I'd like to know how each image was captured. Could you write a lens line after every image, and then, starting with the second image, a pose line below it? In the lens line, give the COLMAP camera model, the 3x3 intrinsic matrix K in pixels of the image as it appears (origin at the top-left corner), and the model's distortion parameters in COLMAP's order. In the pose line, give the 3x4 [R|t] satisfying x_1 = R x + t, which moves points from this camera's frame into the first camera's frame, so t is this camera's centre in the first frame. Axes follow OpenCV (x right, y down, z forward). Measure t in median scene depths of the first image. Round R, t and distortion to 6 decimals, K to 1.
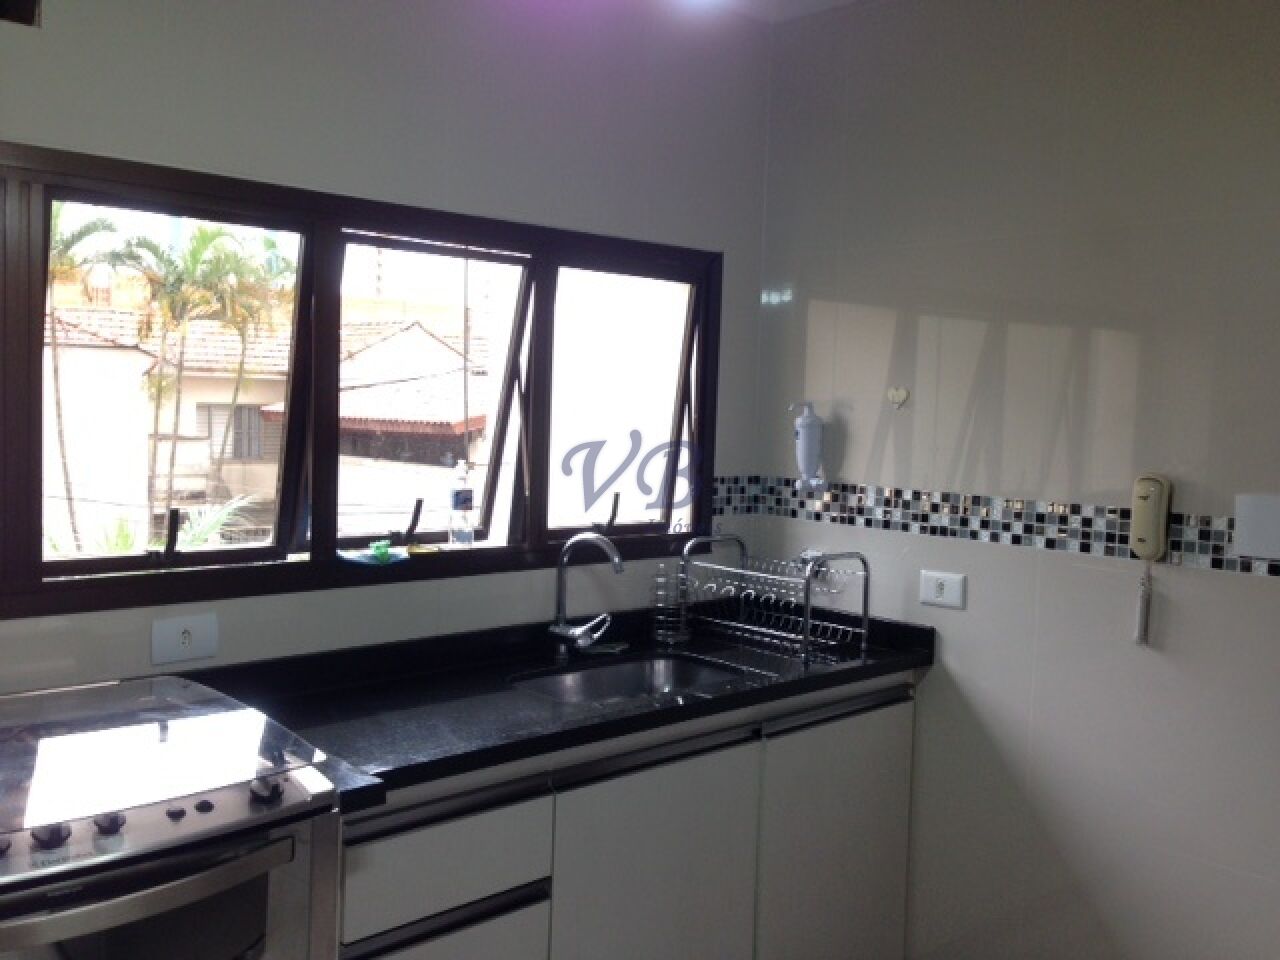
lens RADIAL K [[1180.6, 0, 640.3], [0, 1180.6, 486.5], [0, 0, 1]] dist [0.048342, 0.000000]
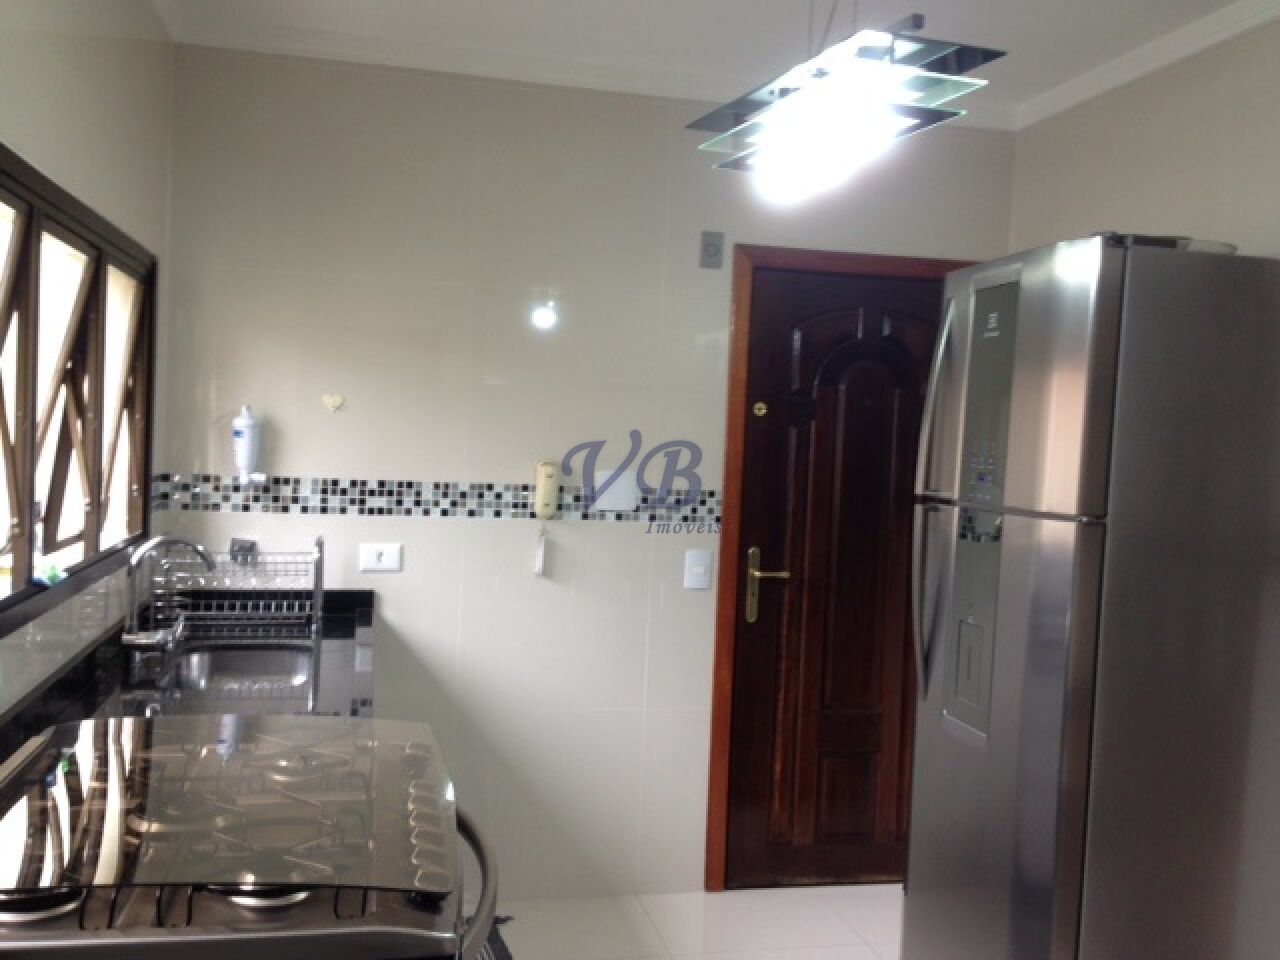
lens RADIAL K [[1180.6, 0, 640.9], [0, 1180.6, 477.6], [0, 0, 1]] dist [0.048342, 0.000000]
pose [[0.503772, -0.045298, 0.862648, -0.677819], [0.036468, 0.998849, 0.031153, -0.026210], [-0.863066, 0.015765, 0.504844, 0.135798]]
